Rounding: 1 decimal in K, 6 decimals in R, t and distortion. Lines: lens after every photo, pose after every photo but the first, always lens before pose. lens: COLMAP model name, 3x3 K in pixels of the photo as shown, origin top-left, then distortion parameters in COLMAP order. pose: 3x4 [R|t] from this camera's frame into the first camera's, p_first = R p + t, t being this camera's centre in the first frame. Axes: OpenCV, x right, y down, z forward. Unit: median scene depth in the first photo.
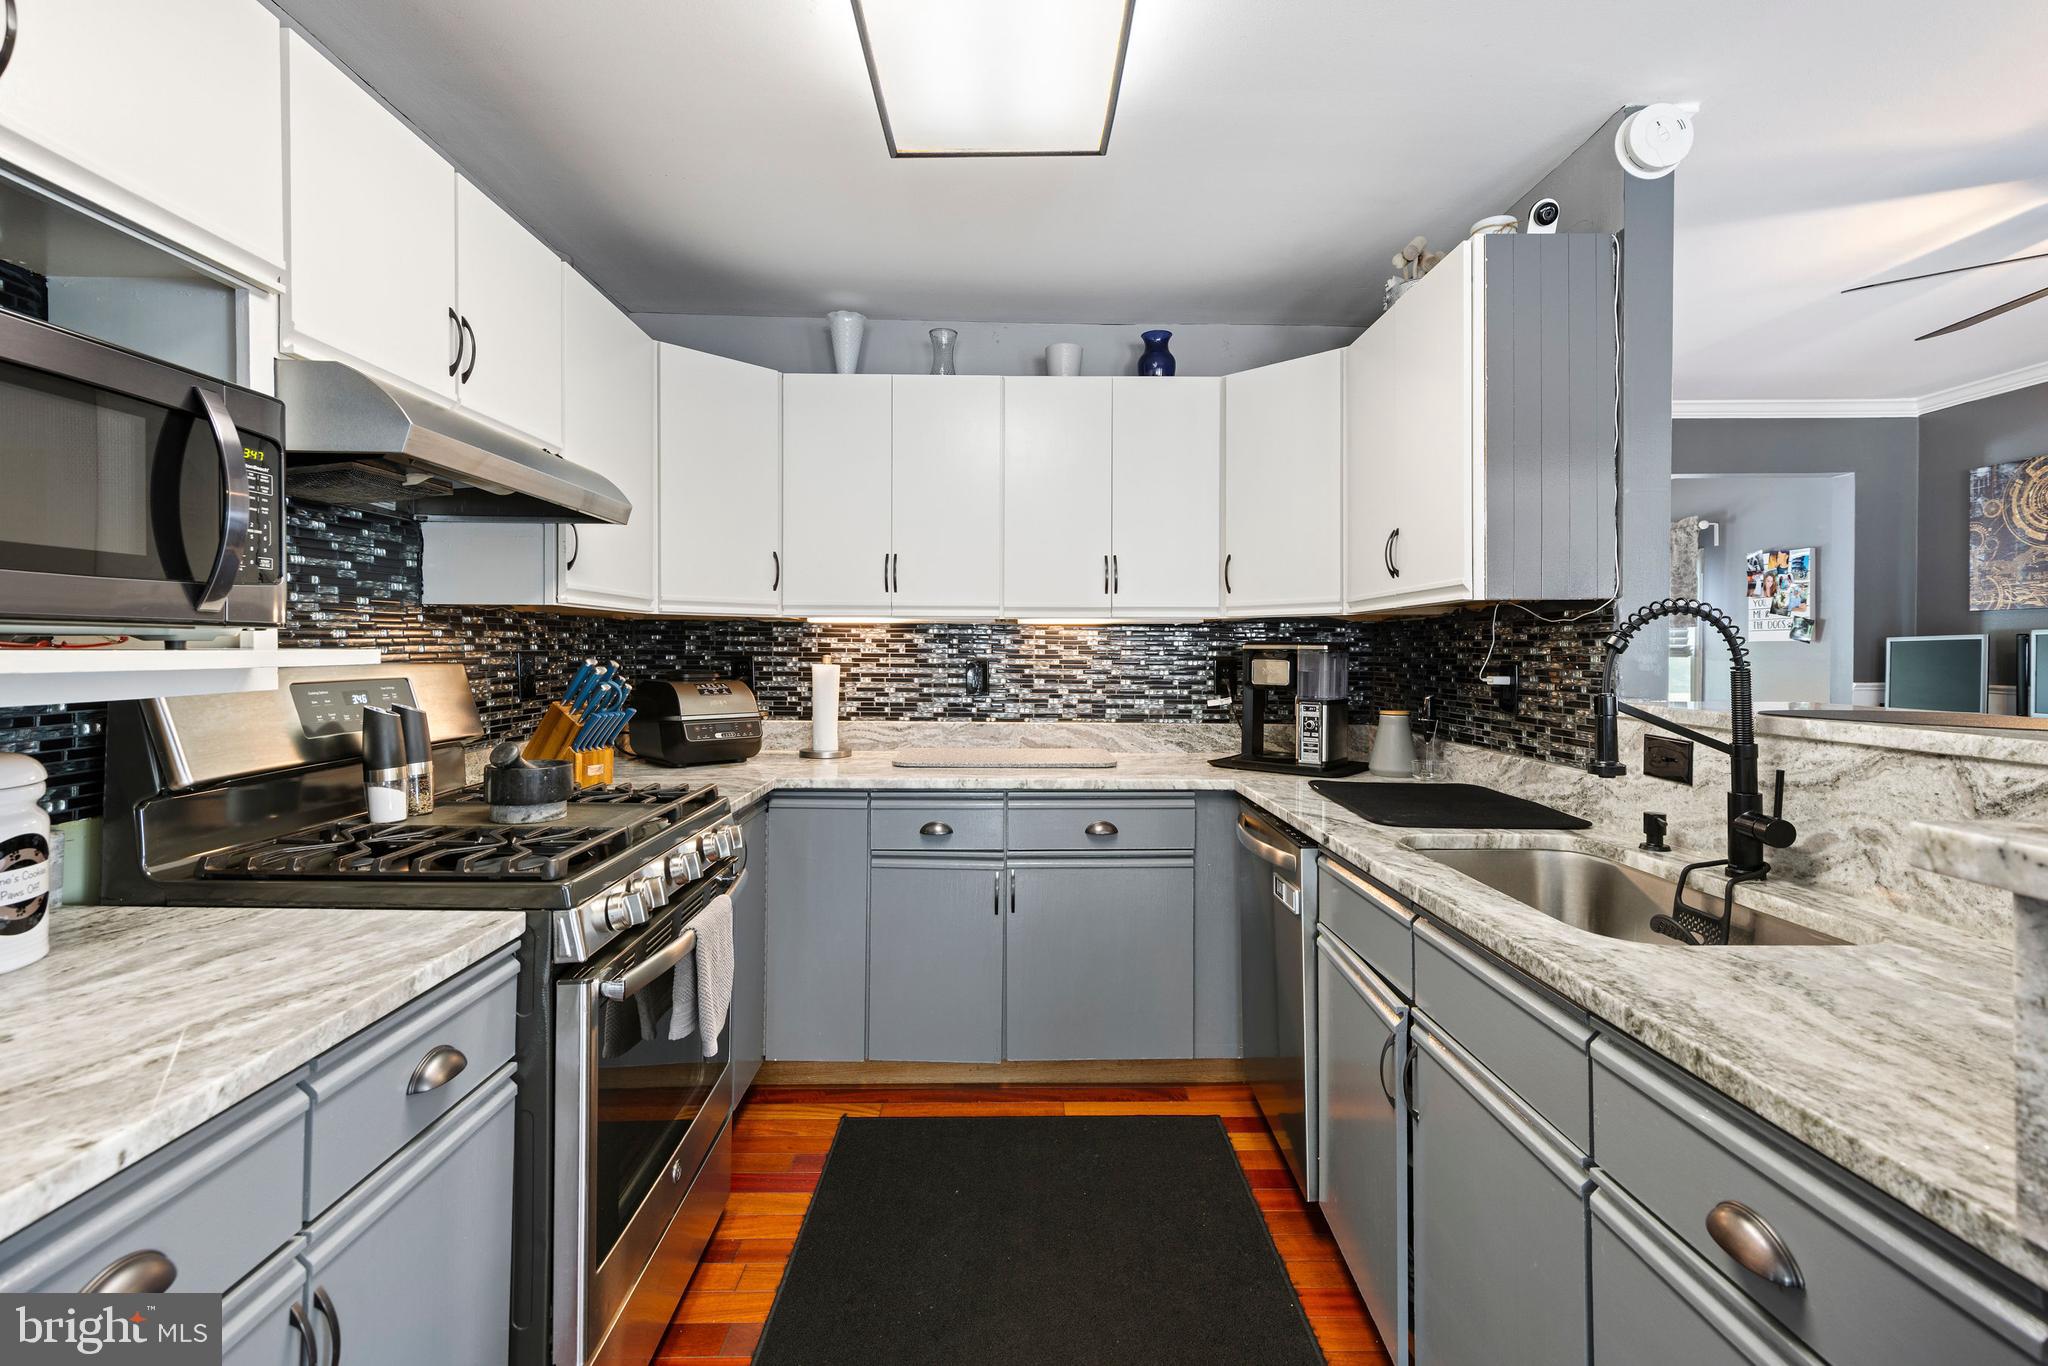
lens RADIAL K [[933.2, 0, 1024.2], [0, 933.2, 654.3], [0, 0, 1]] dist [0.000669, 0.000203]
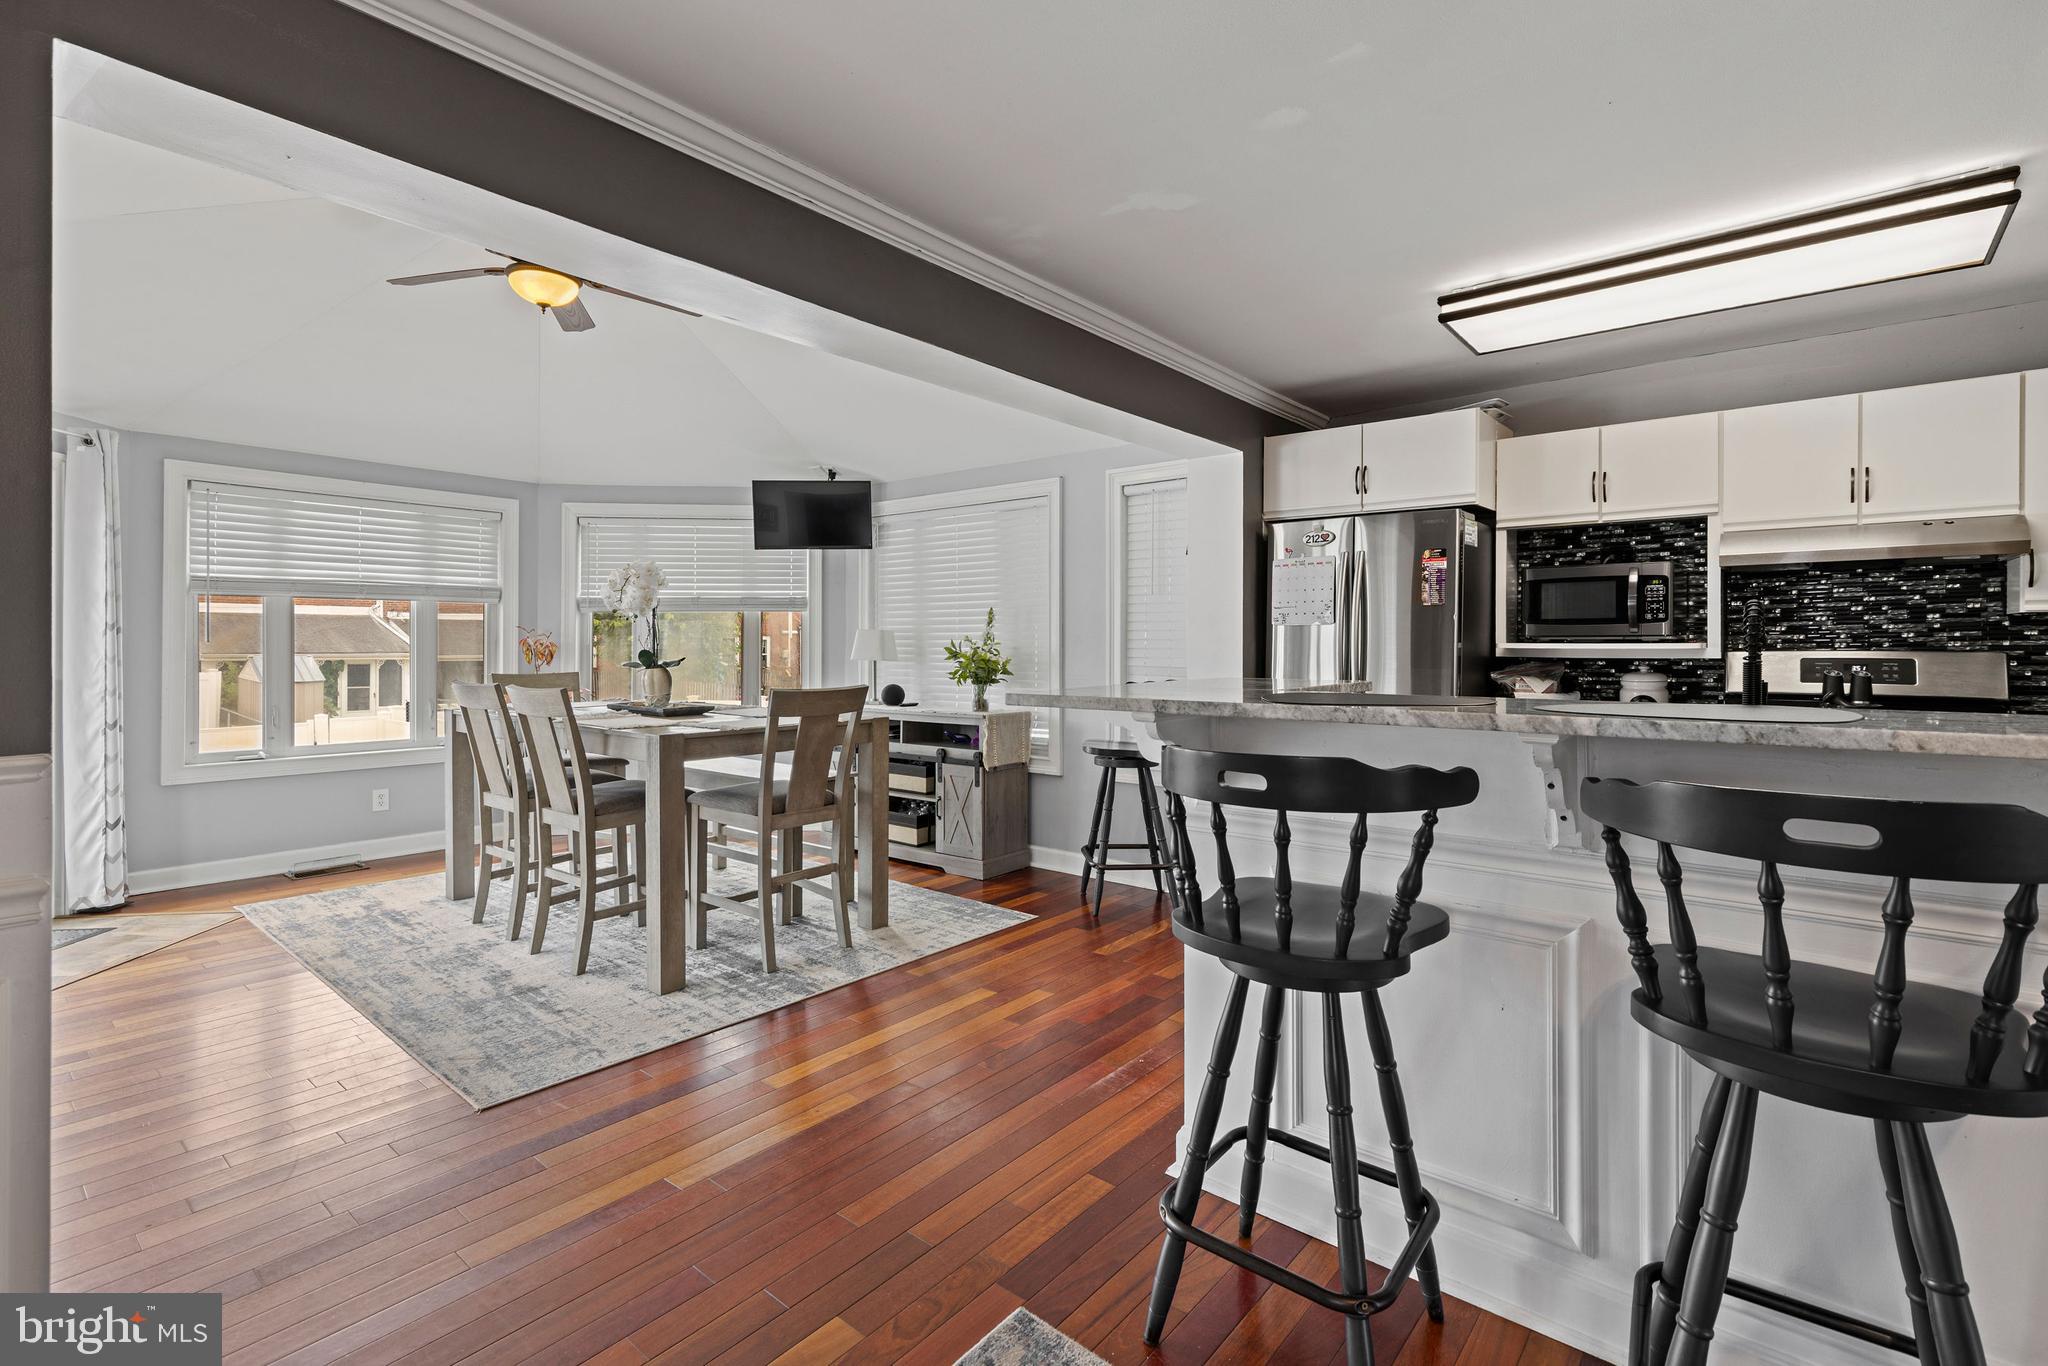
lens RADIAL K [[933.2, 0, 1029.3], [0, 933.2, 644.3], [0, 0, 1]] dist [0.000669, 0.000203]
pose [[-0.654881, -0.000498, -0.755732, 1.045229], [-0.004479, 0.999985, 0.003222, -0.000655], [0.755719, 0.005495, -0.654873, 0.513899]]
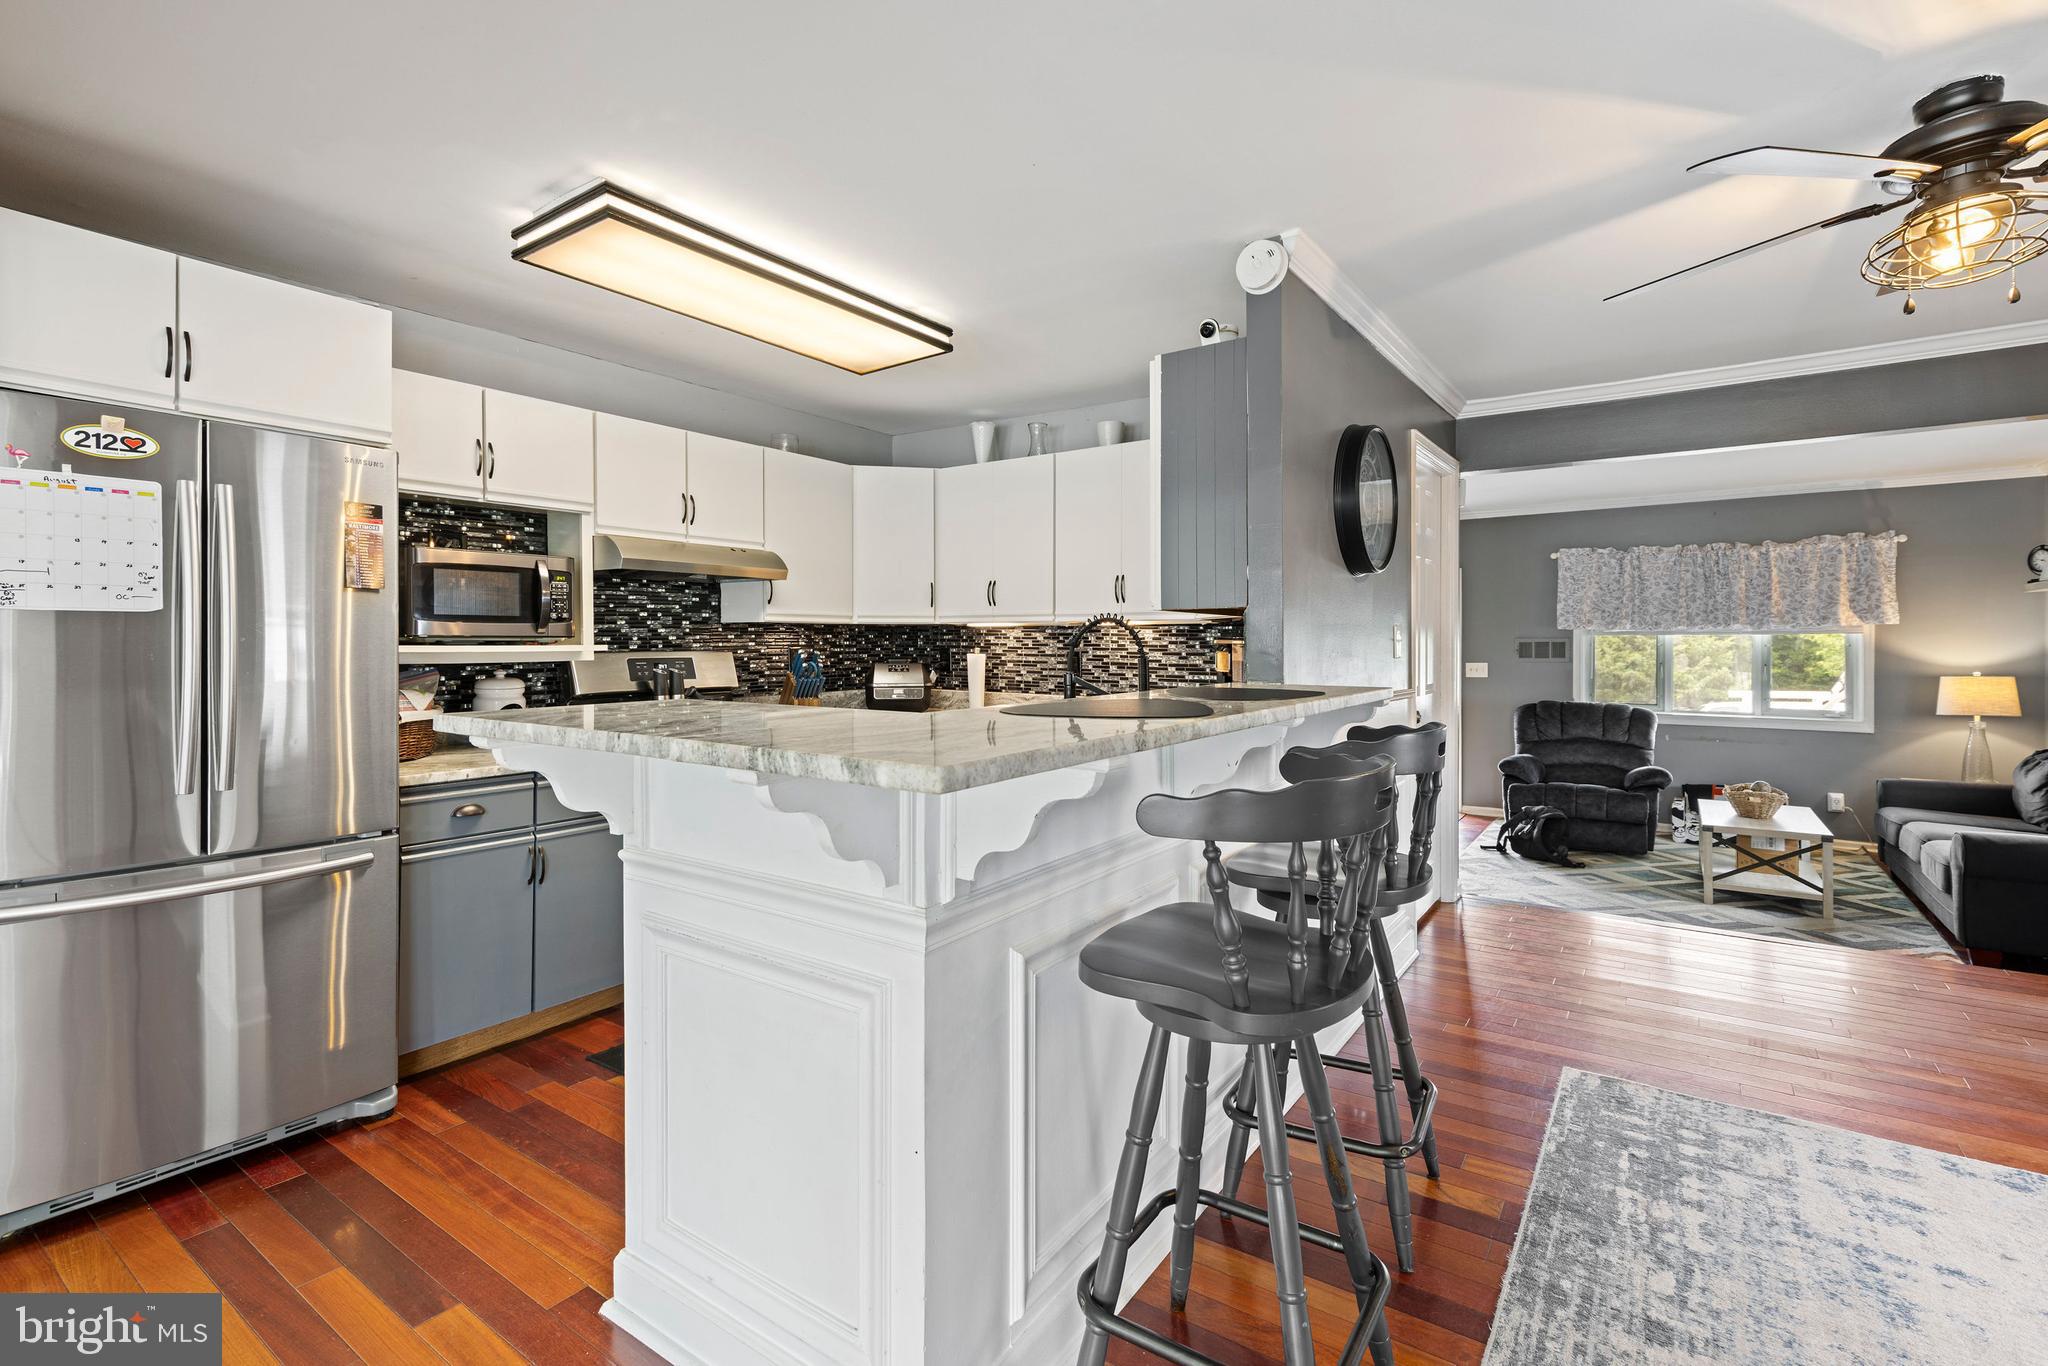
lens RADIAL K [[933.2, 0, 1015.9], [0, 933.2, 637.4], [0, 0, 1]] dist [0.000669, 0.000203]
pose [[0.803751, -0.006006, -0.594935, 0.721220], [-0.000833, 0.999937, -0.011220, 0.000794], [0.594965, 0.009514, 0.803696, -0.175474]]
